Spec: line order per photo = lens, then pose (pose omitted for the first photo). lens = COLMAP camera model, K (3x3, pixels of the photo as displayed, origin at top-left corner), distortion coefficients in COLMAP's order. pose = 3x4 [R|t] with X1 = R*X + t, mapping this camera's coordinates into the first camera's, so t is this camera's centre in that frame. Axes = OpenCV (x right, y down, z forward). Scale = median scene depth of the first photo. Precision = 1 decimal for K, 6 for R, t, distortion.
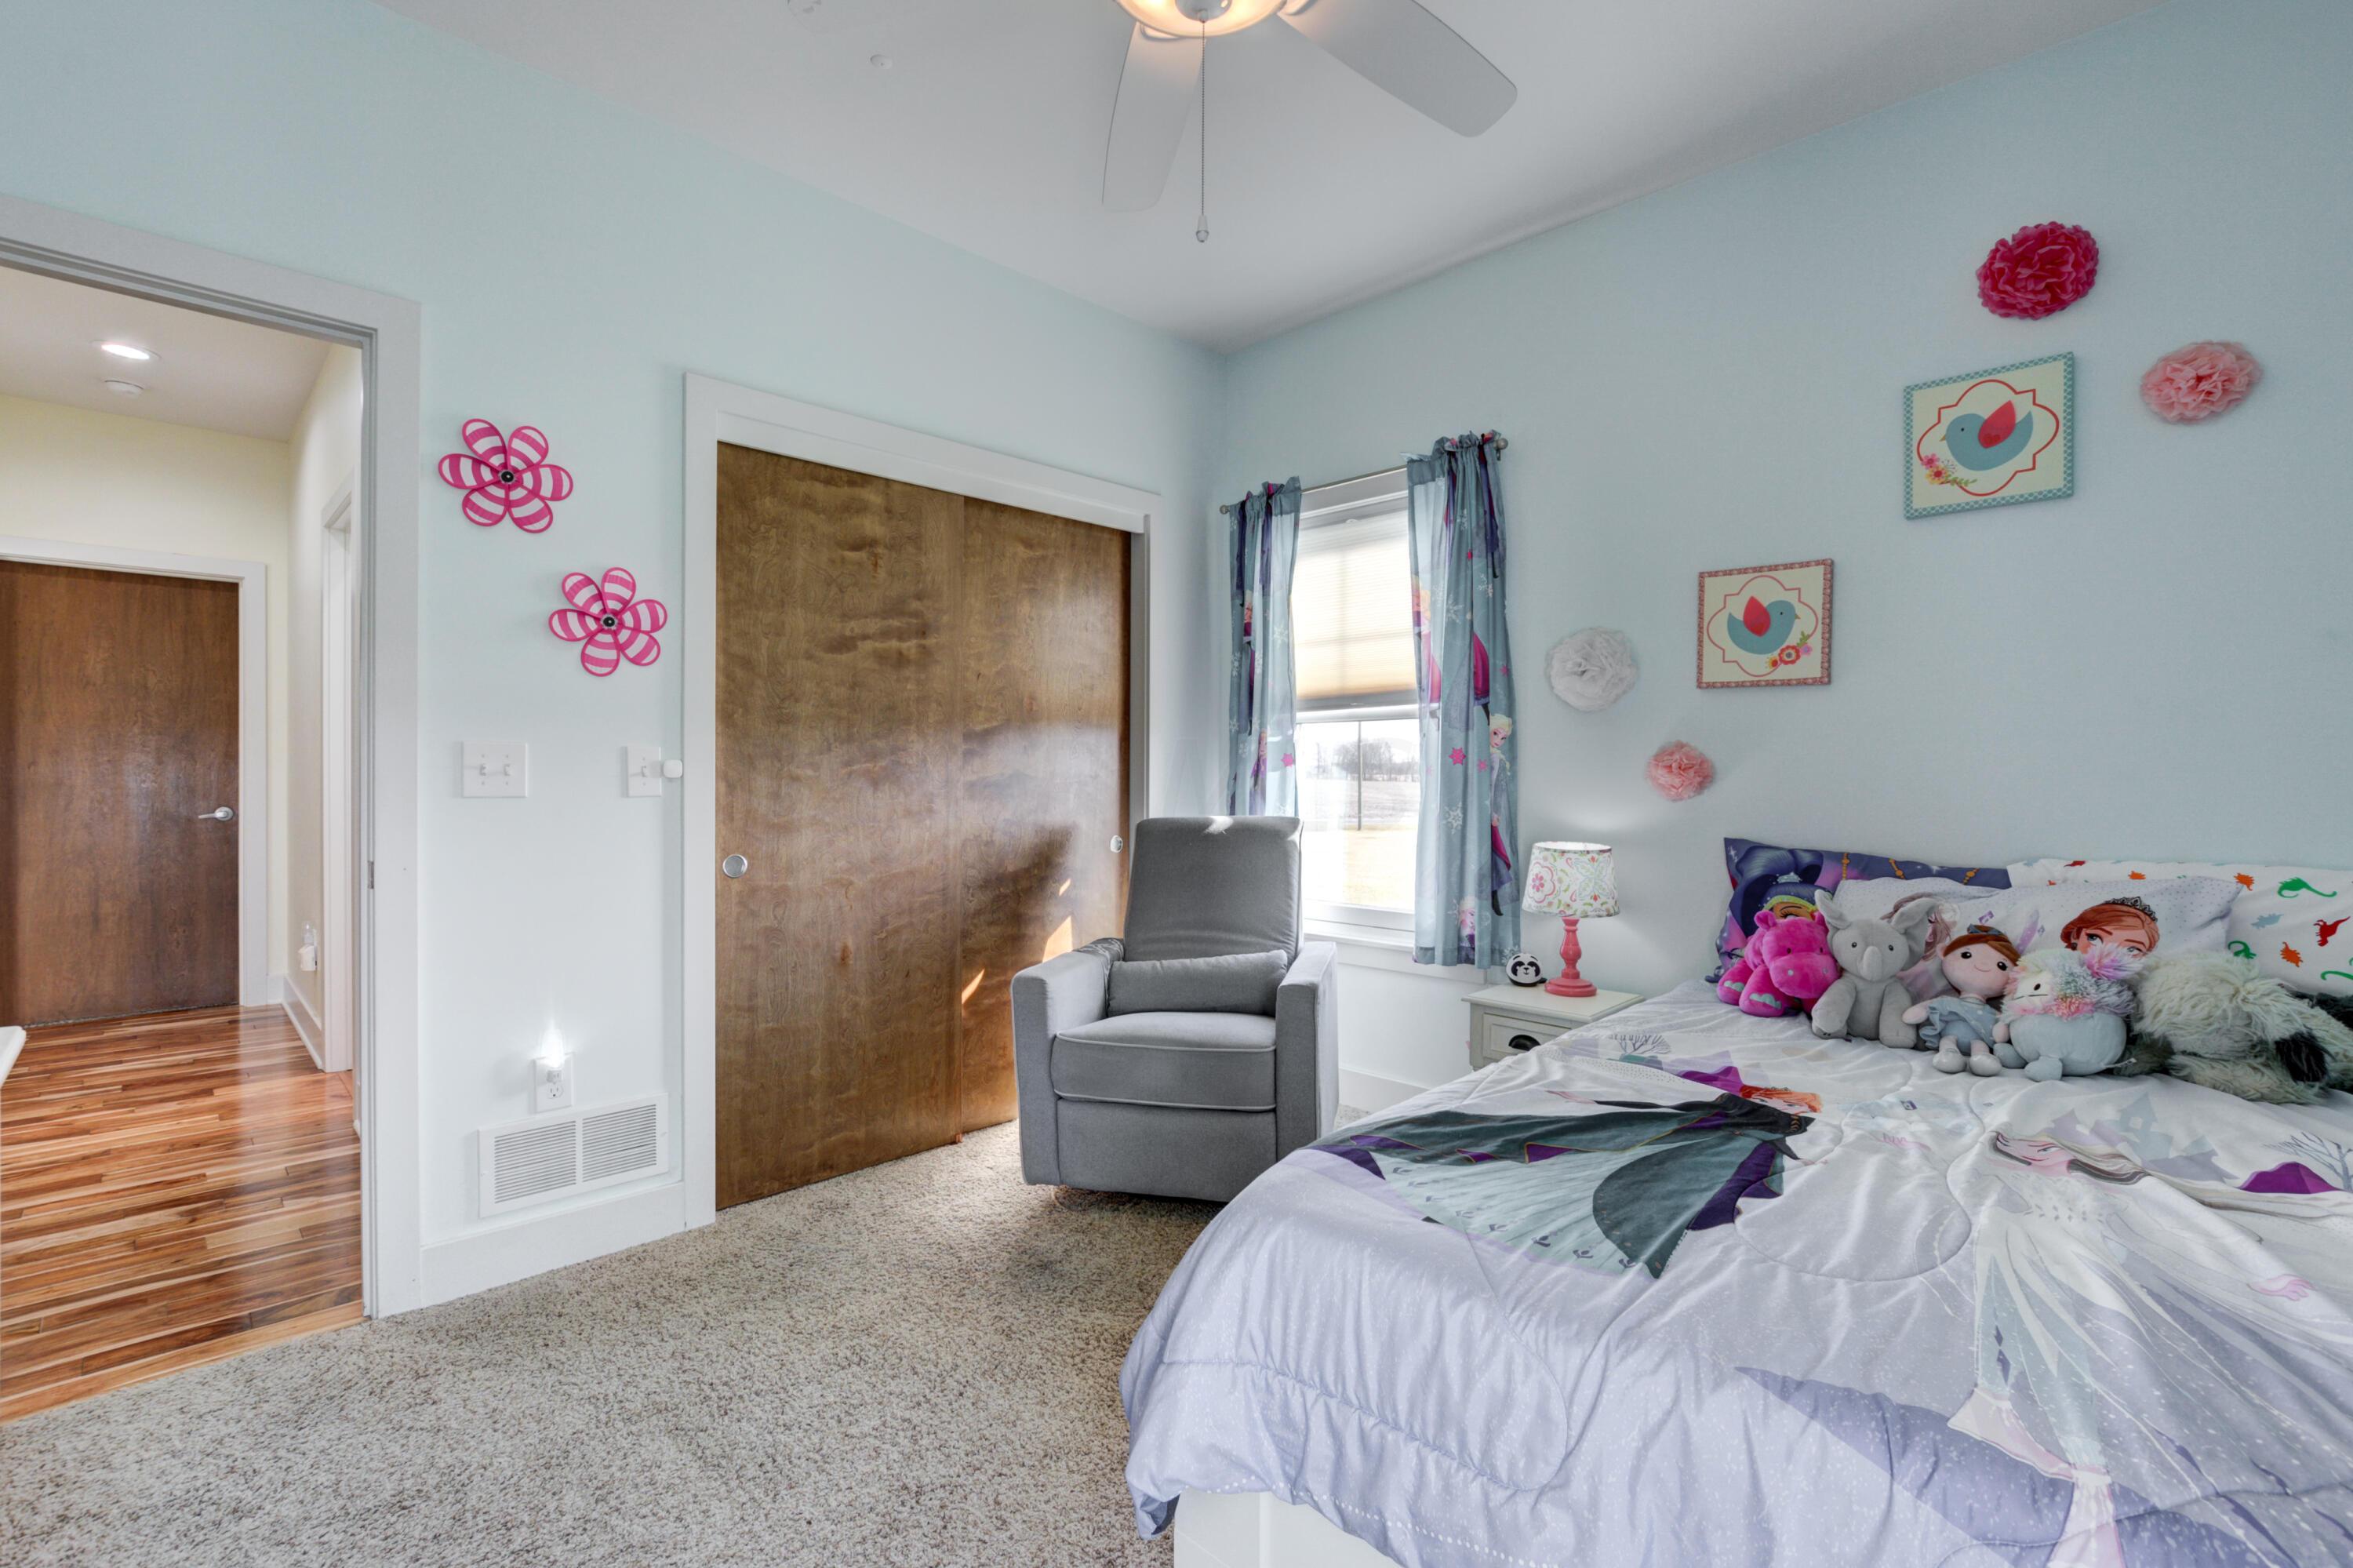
lens RADIAL K [[1052.2, 0, 1169.8], [0, 1052.2, 788.4], [0, 0, 1]] dist [-0.013056, -0.000569]
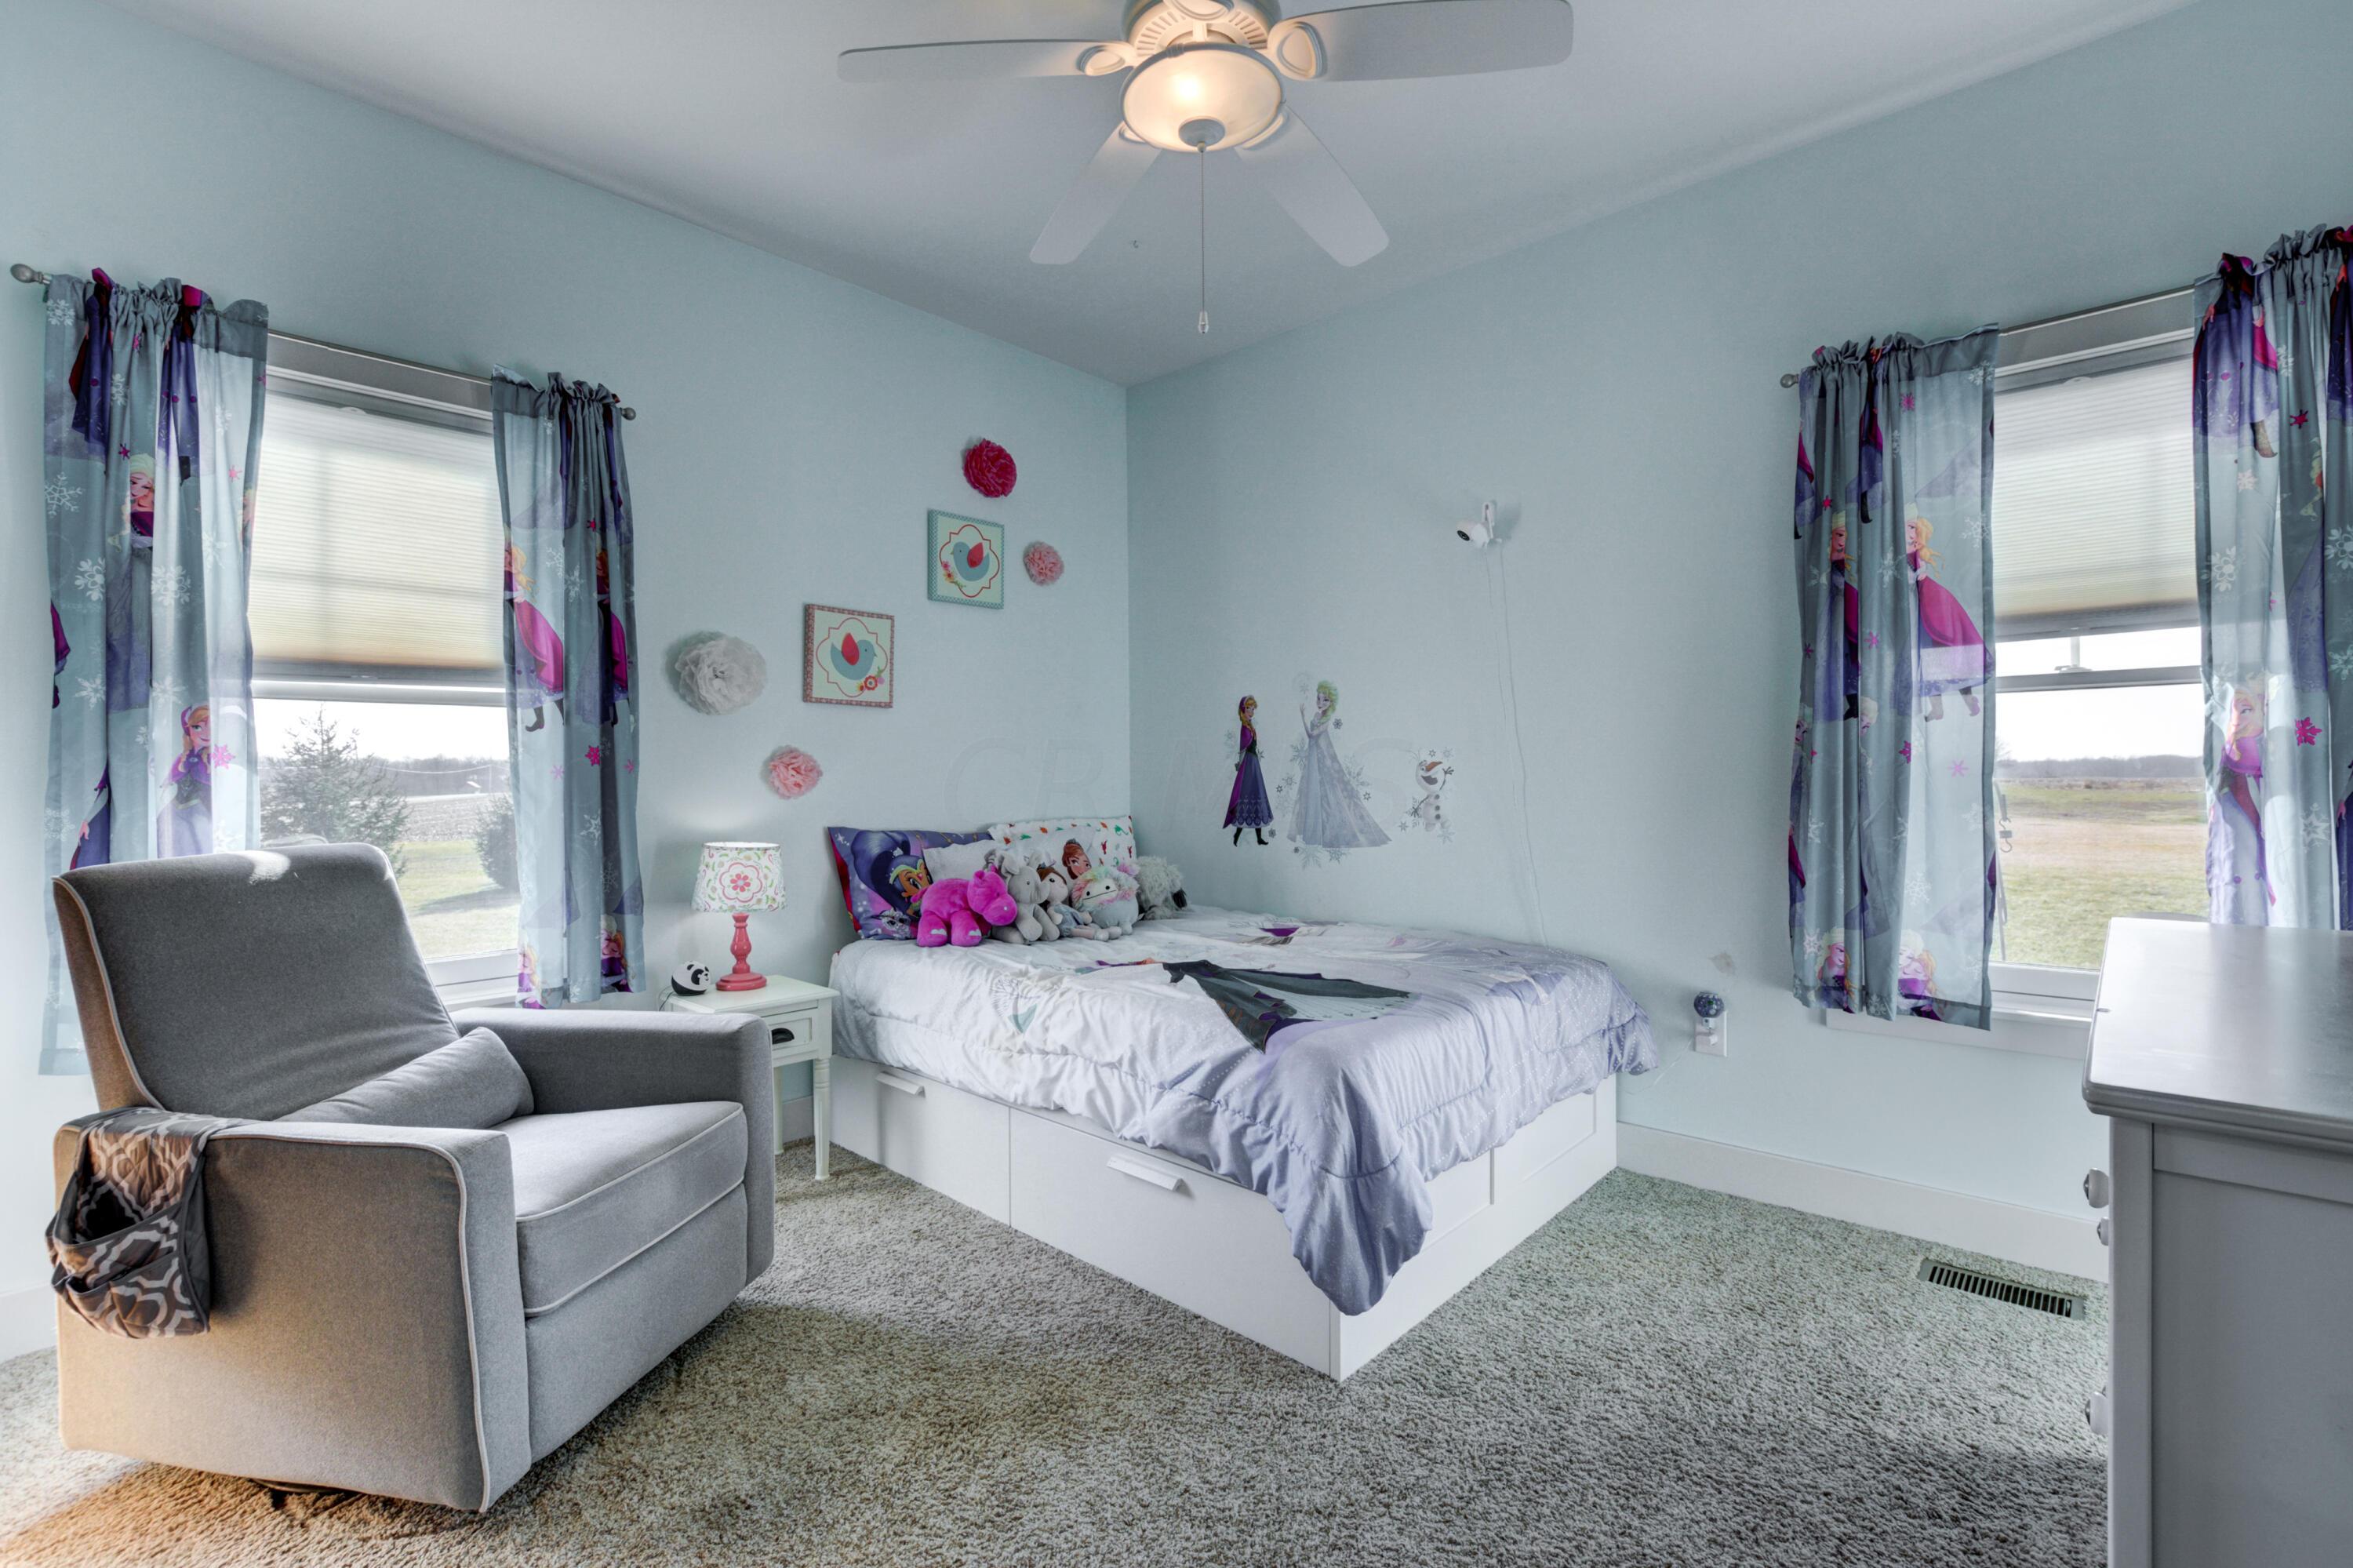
lens RADIAL K [[1052.2, 0, 1170.8], [0, 1052.2, 776.4], [0, 0, 1]] dist [-0.013056, -0.000569]
pose [[-0.035812, -0.008390, 0.999323, -0.705855], [0.012826, 0.999879, 0.008854, -0.017315], [-0.999276, 0.013135, -0.035700, 0.651735]]
